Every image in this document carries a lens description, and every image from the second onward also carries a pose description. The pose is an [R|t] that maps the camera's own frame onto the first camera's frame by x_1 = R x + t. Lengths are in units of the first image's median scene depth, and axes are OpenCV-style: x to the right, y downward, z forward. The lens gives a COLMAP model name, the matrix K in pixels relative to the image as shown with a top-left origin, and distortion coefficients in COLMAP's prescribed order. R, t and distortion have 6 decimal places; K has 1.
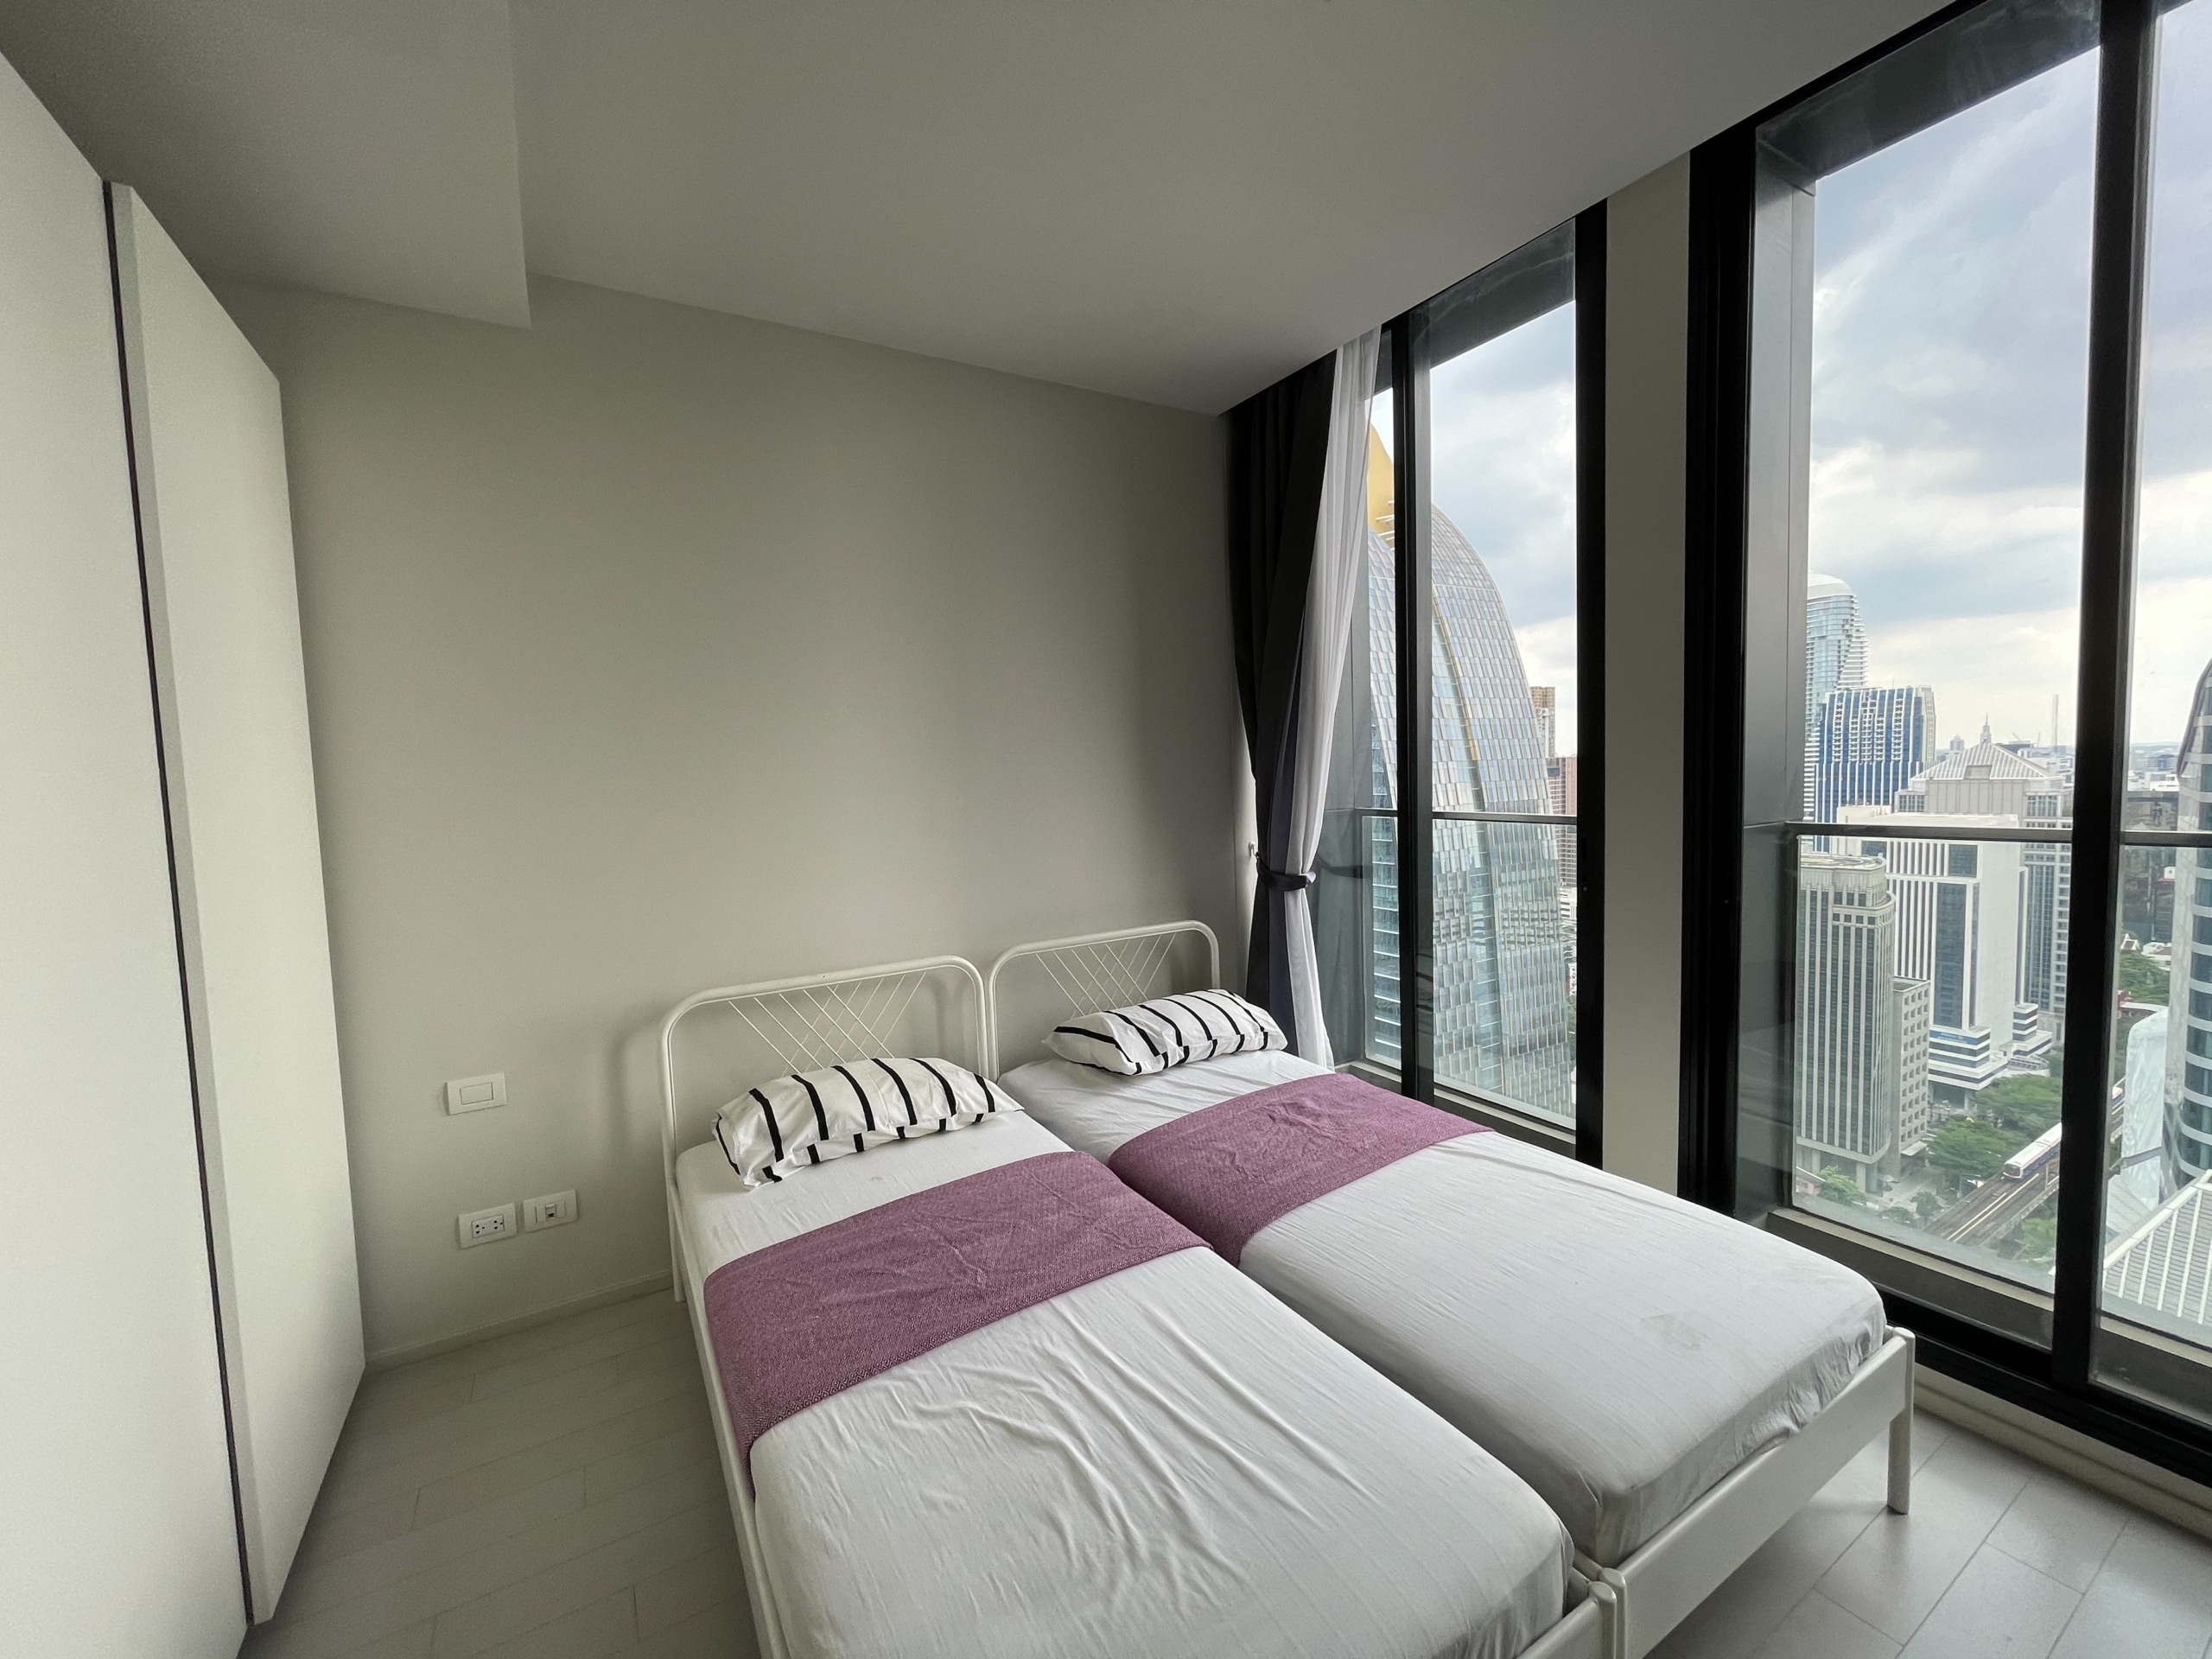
lens RADIAL K [[898.3, 0, 1094.3], [0, 898.3, 823.1], [0, 0, 1]] dist [-0.005850, 0.001525]
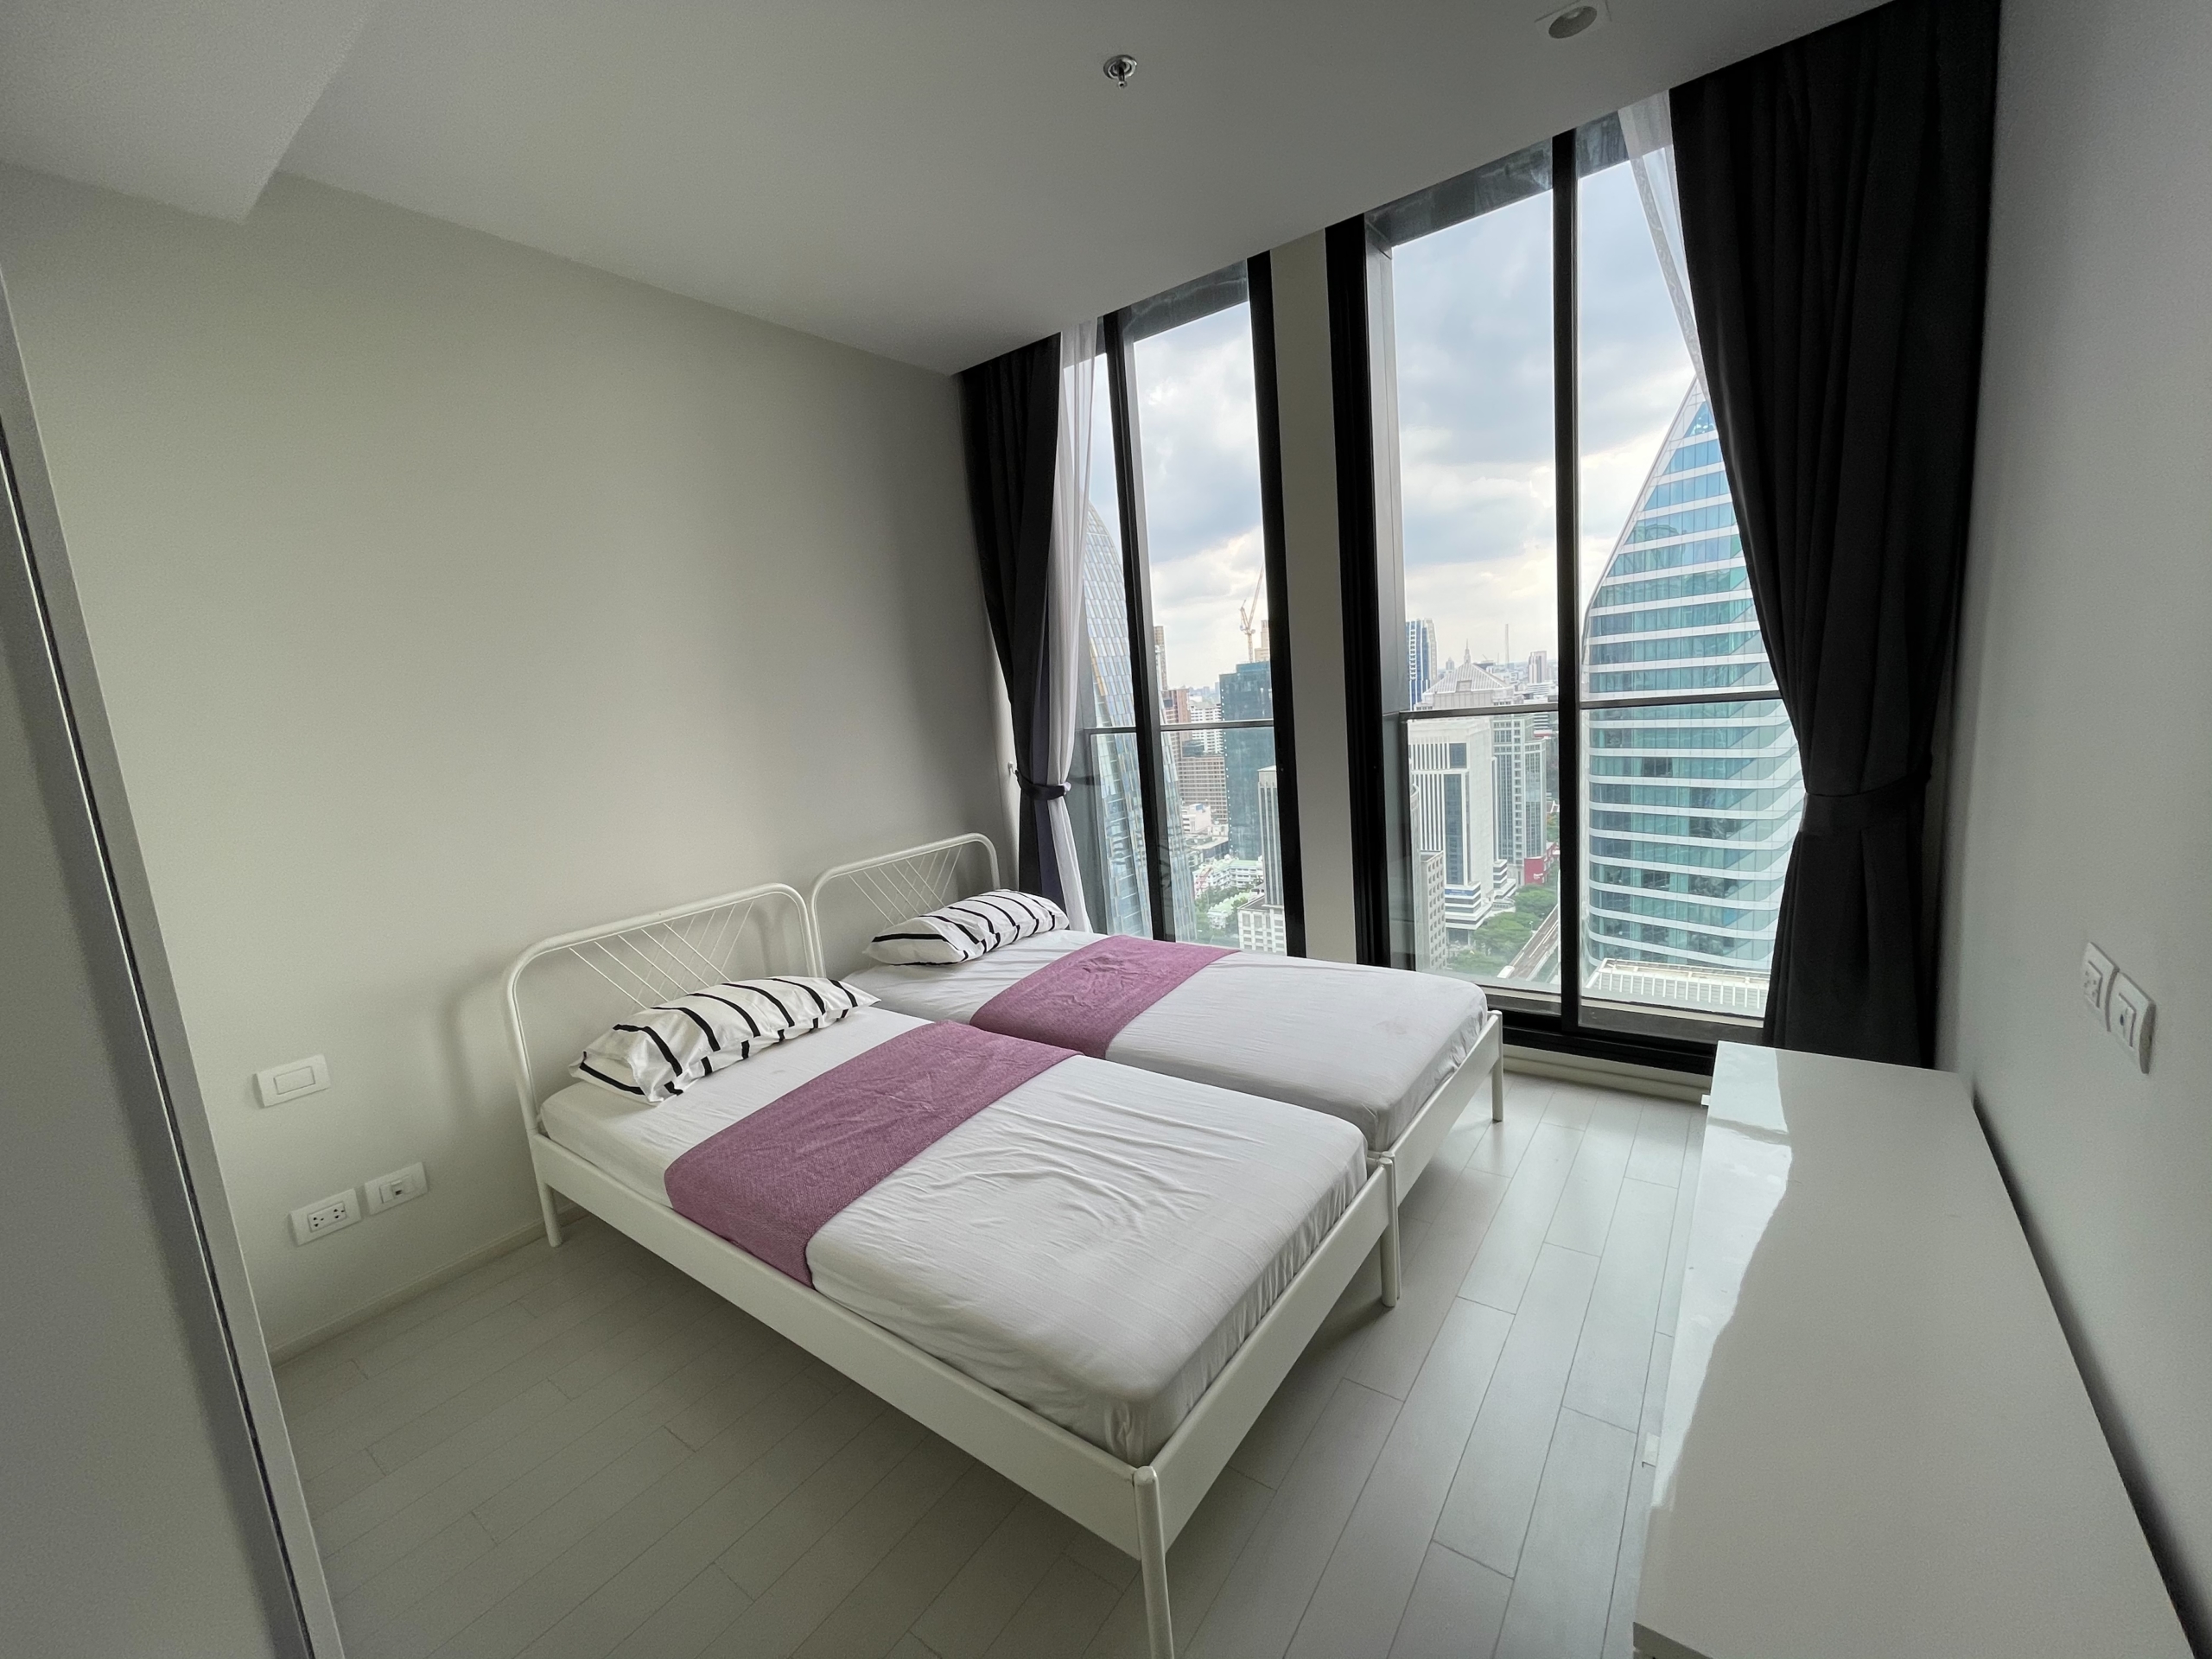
lens RADIAL K [[898.3, 0, 1096.5], [0, 898.3, 822.0], [0, 0, 1]] dist [-0.005850, 0.001525]
pose [[0.921929, -0.099718, 0.374305, -0.237135], [0.077442, 0.994237, 0.074131, 0.030933], [-0.379540, -0.039356, 0.924338, -0.153384]]
